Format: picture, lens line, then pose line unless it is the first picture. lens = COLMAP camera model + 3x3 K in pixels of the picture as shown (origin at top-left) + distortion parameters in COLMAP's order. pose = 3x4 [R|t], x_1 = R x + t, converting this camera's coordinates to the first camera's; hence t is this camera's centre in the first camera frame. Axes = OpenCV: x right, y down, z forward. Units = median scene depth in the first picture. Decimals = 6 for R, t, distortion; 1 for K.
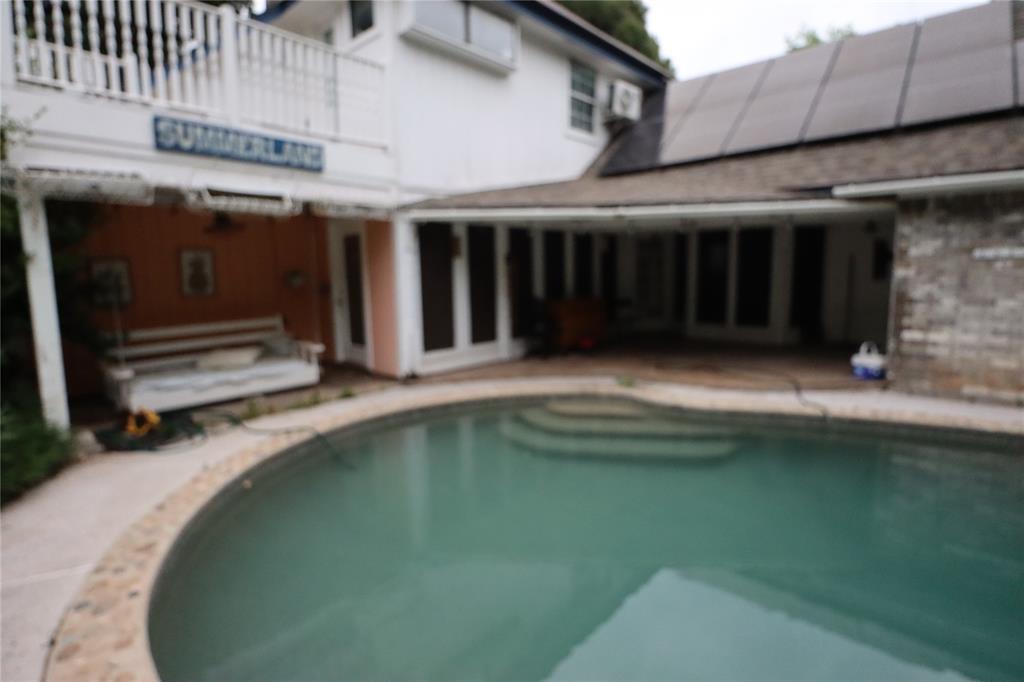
lens RADIAL K [[528.5, 0, 515.7], [0, 528.5, 335.8], [0, 0, 1]] dist [-0.026100, 0.007157]
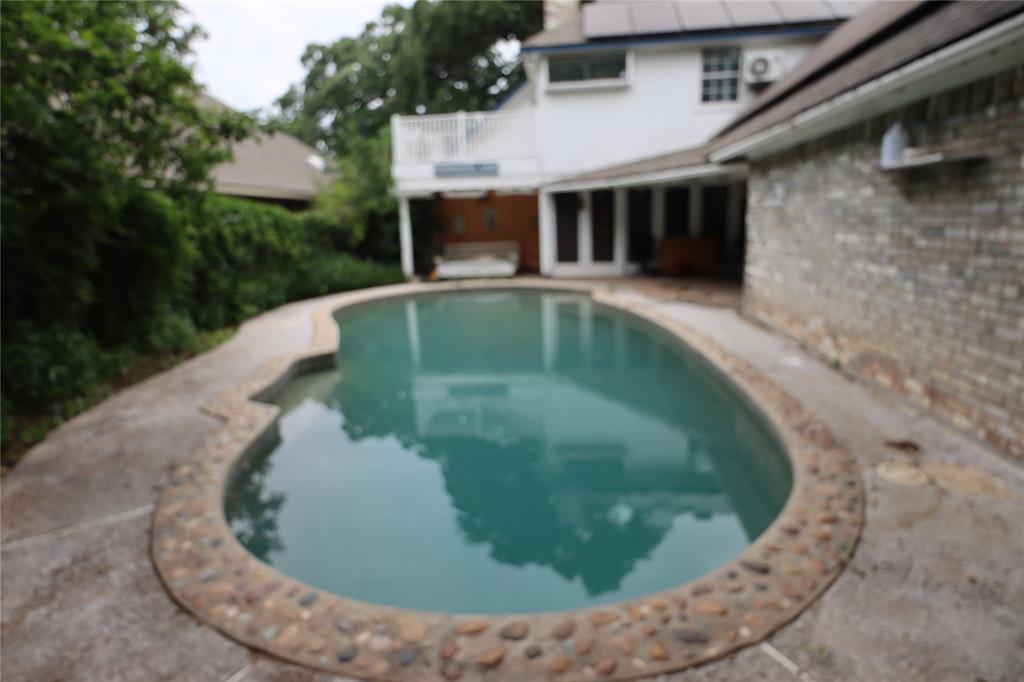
lens RADIAL K [[528.5, 0, 517.9], [0, 528.5, 339.5], [0, 0, 1]] dist [-0.026100, 0.007157]
pose [[0.552950, 0.177705, -0.814044, 1.460131], [-0.074968, 0.983640, 0.163805, 0.000027], [0.829835, -0.029548, 0.557226, -0.175364]]
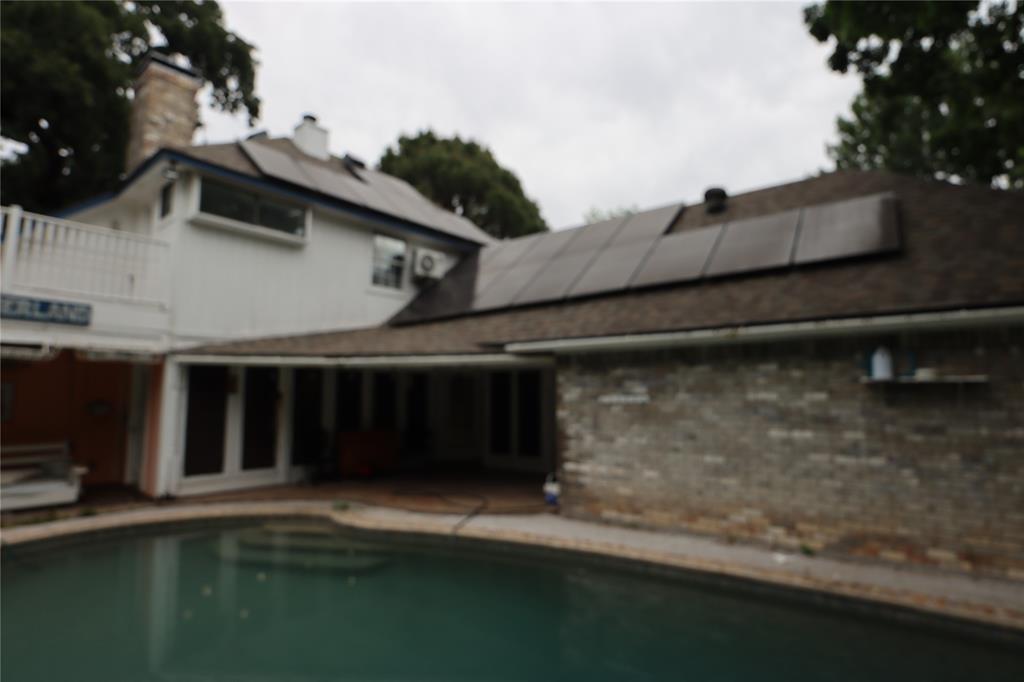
lens RADIAL K [[528.5, 0, 510.9], [0, 528.5, 341.8], [0, 0, 1]] dist [-0.026100, 0.007157]
pose [[0.998914, 0.020455, 0.041854, 0.532973], [-0.010488, 0.974127, -0.225759, -0.004534], [-0.045389, 0.225075, 0.973284, -0.220276]]
